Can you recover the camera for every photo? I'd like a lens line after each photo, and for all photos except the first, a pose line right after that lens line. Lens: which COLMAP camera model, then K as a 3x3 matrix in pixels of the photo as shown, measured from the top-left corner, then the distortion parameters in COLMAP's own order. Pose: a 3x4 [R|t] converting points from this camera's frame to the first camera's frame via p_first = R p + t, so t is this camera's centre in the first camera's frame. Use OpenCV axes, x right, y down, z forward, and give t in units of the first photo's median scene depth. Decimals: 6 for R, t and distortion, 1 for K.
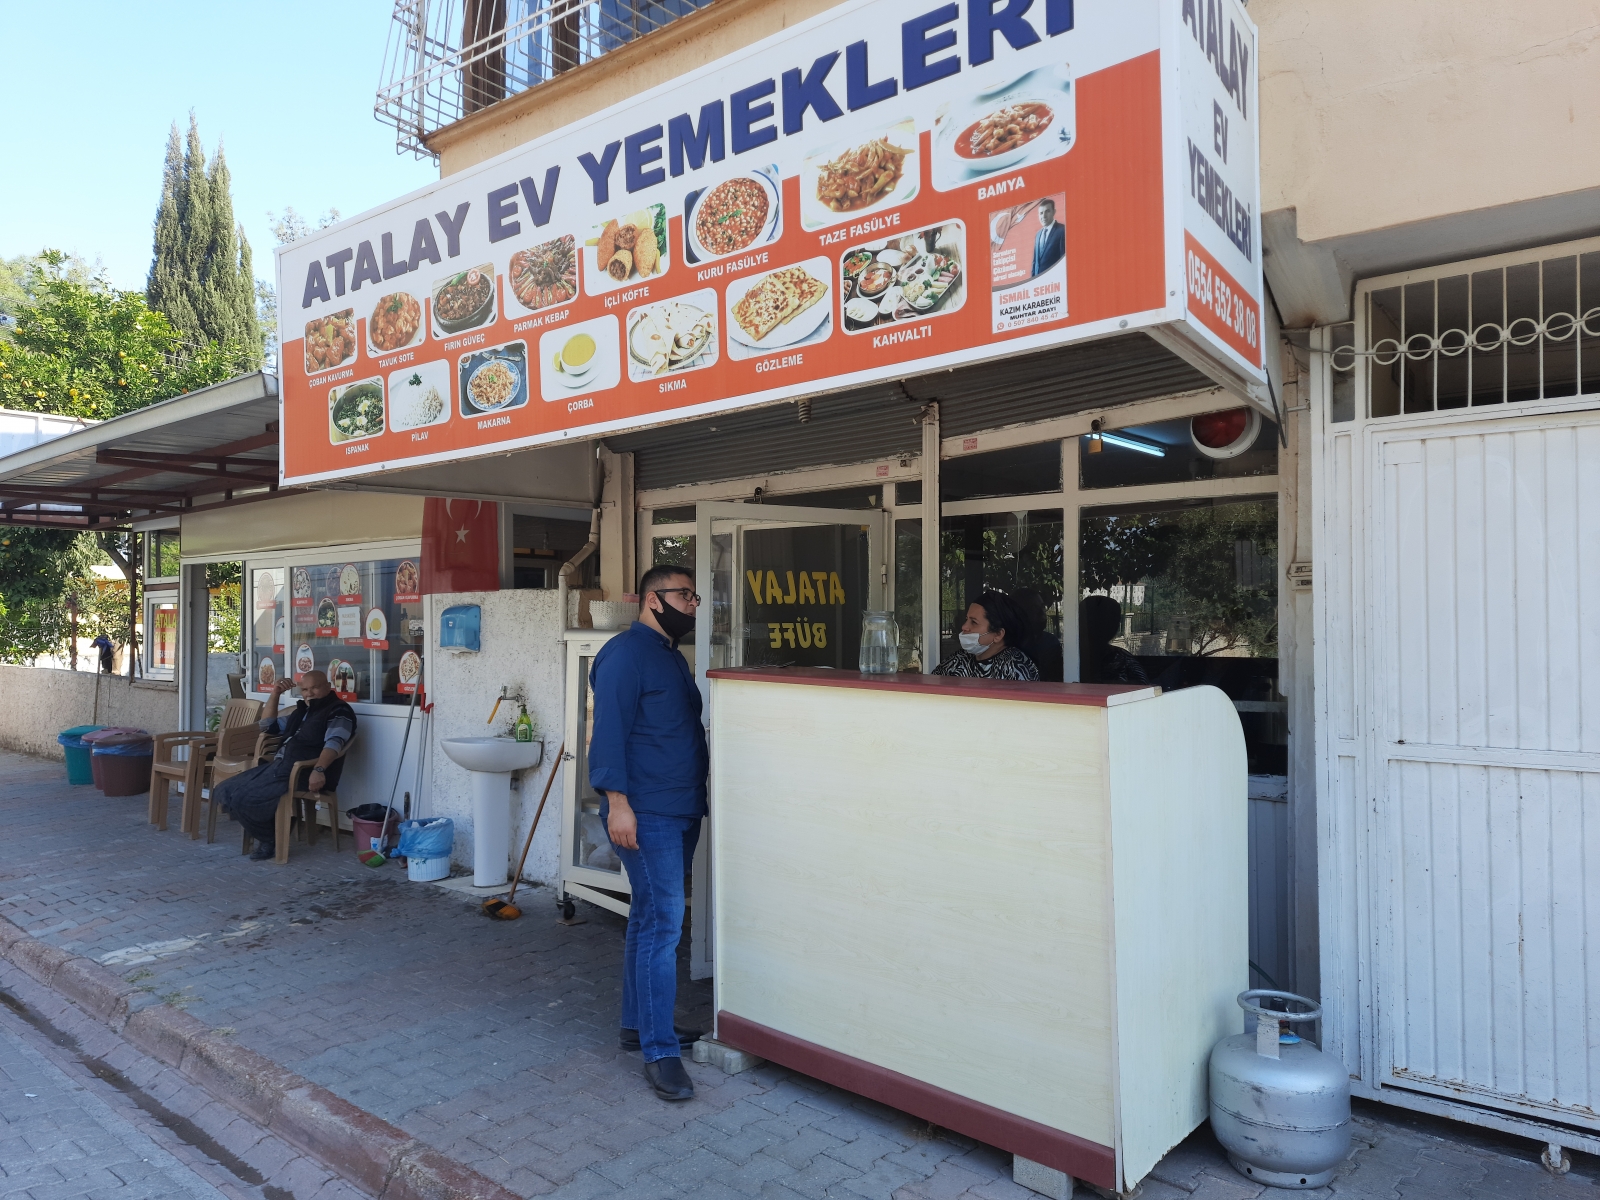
lens RADIAL K [[1142.7, 0, 800.0], [0, 1142.7, 600.0], [0, 0, 1]] dist [0.083441, -0.087880]
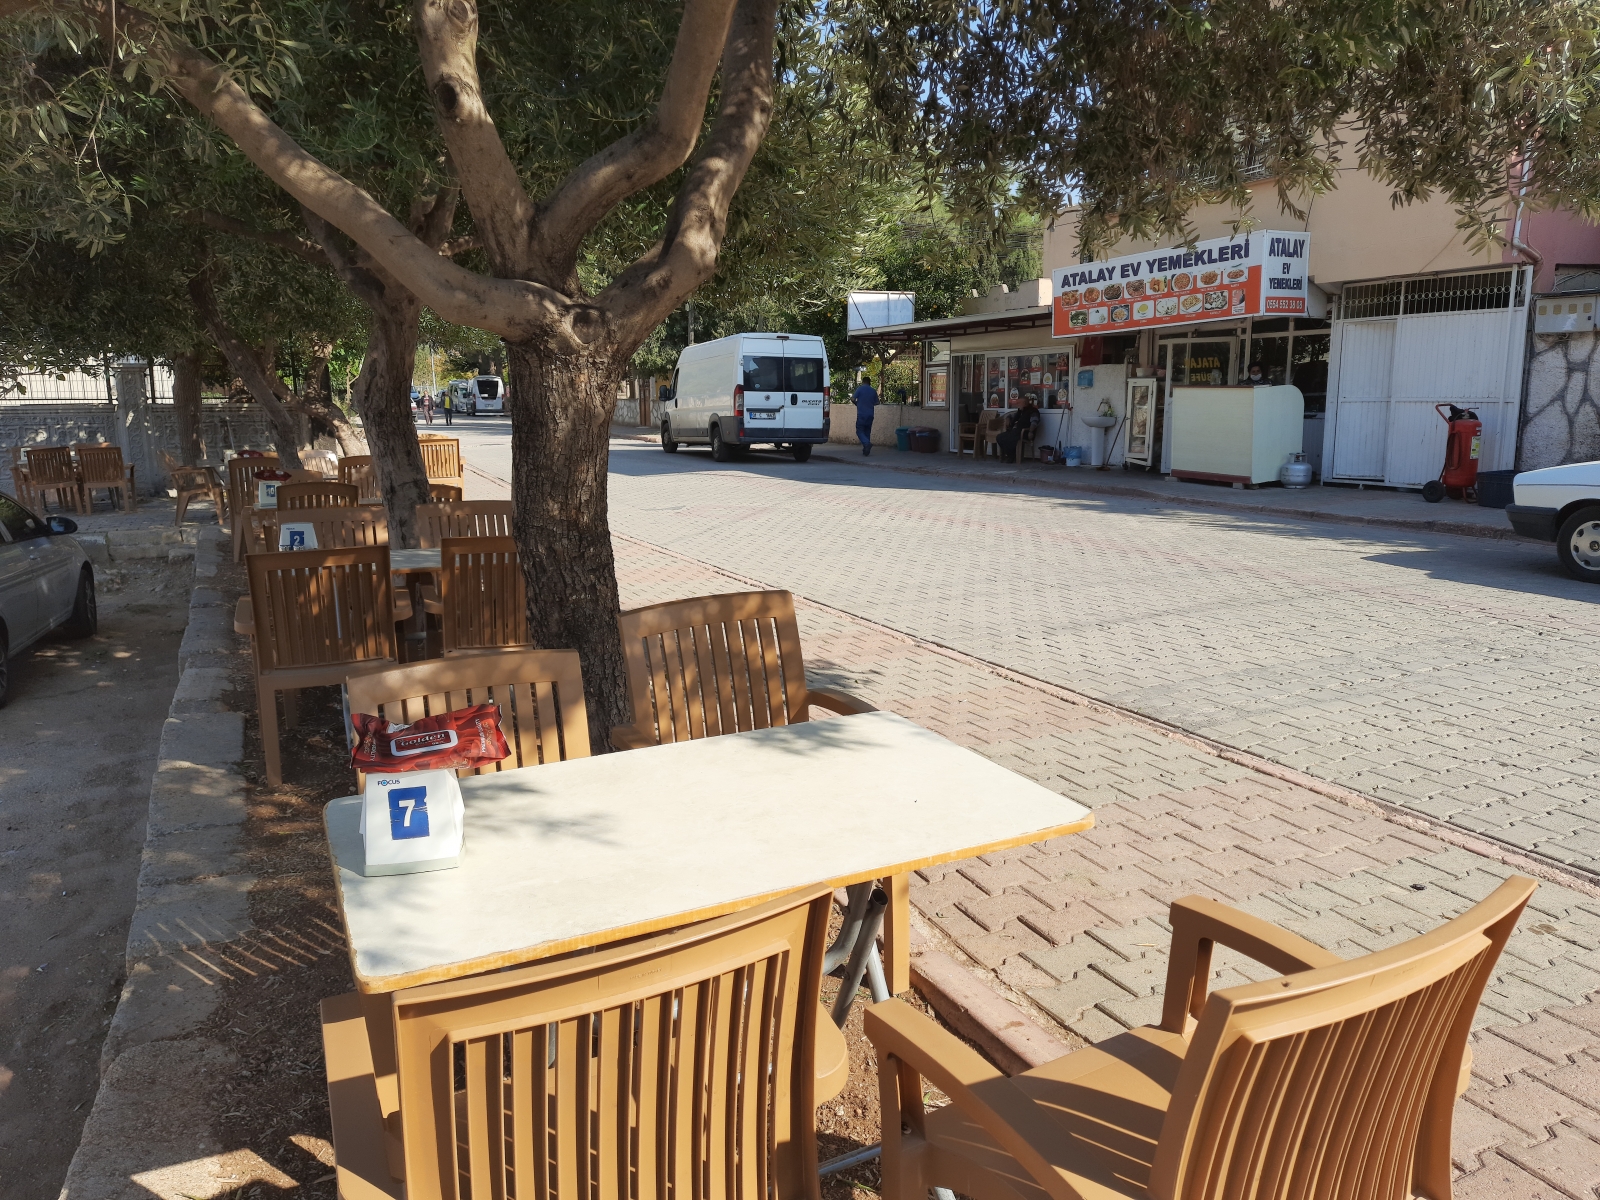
lens RADIAL K [[1142.7, 0, 800.0], [0, 1142.7, 600.0], [0, 0, 1]] dist [0.083441, -0.087880]
pose [[0.914667, 0.060212, -0.399698, 0.386445], [0.022752, 0.979605, 0.199639, -0.040950], [0.403567, -0.191698, 0.894643, -3.283720]]
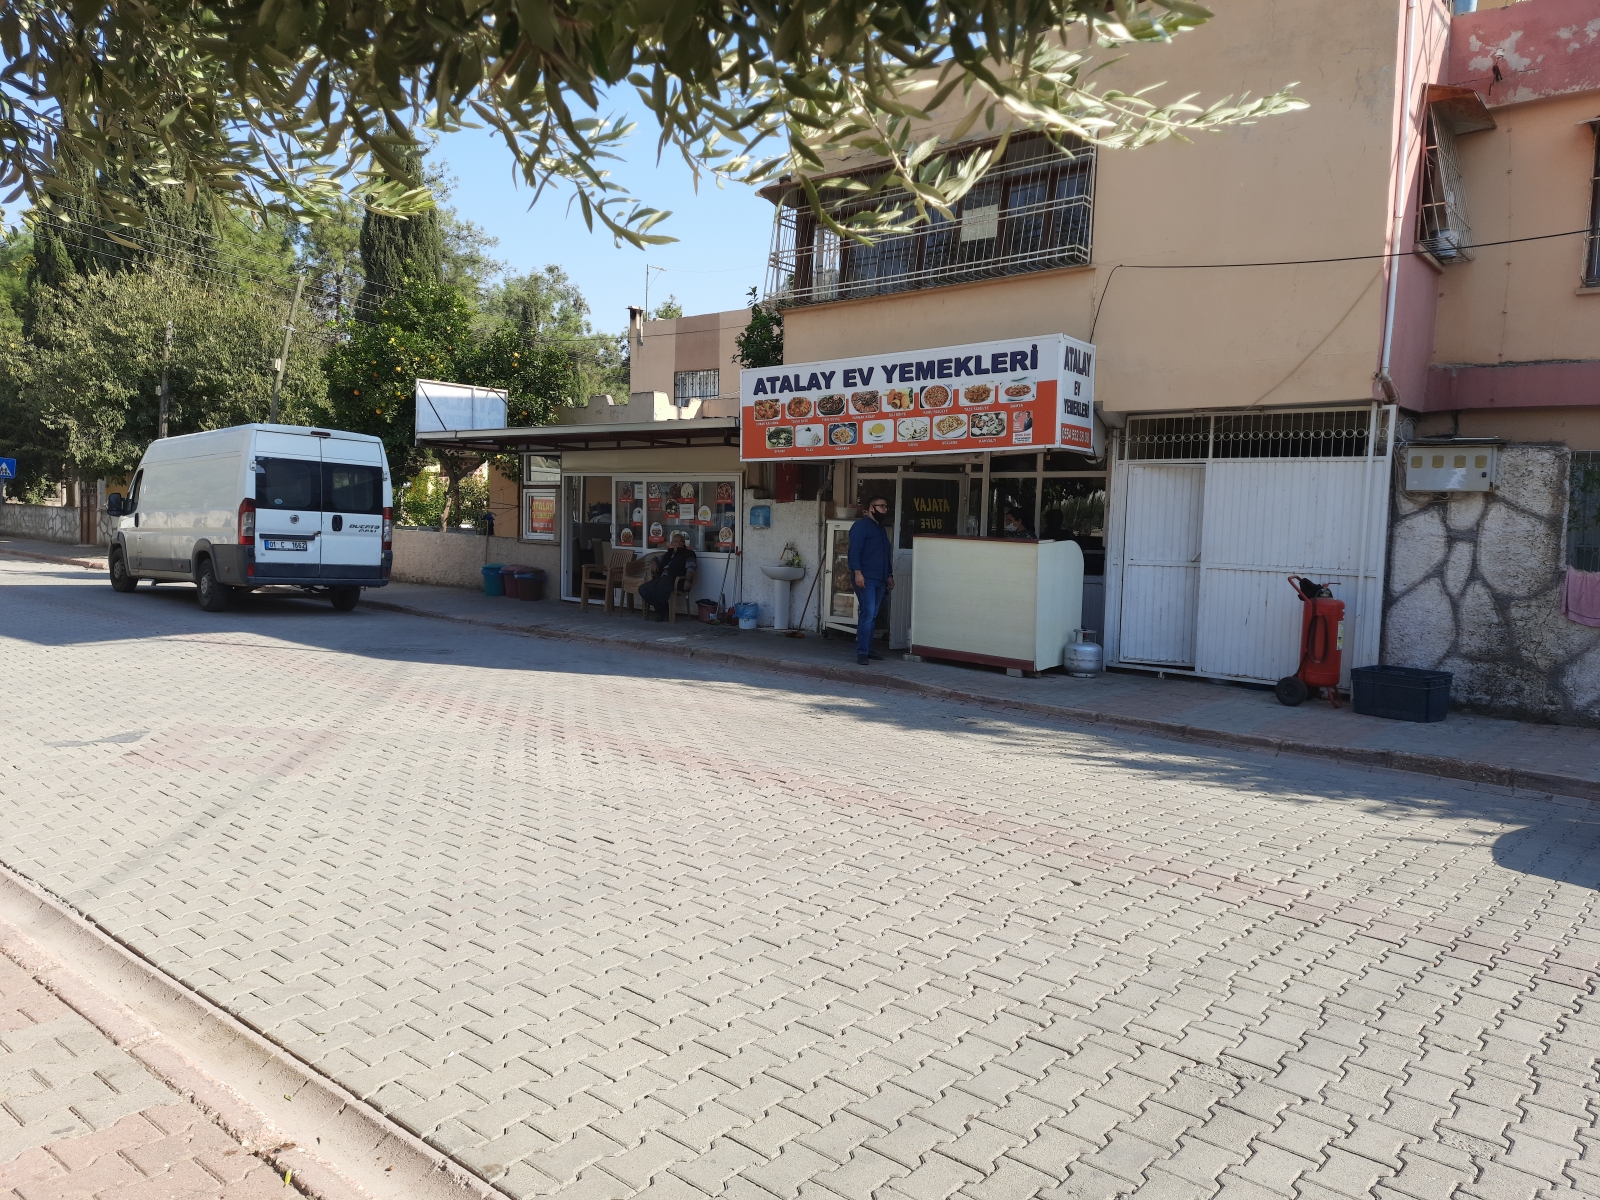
lens RADIAL K [[1135.7, 0, 800.0], [0, 1135.7, 600.0], [0, 0, 1]] dist [0.166604, -0.236050]
pose [[0.999521, 0.030194, -0.006827, -0.347581], [-0.029434, 0.995280, 0.092479, -0.033577], [0.009587, -0.092234, 0.995691, -1.988289]]
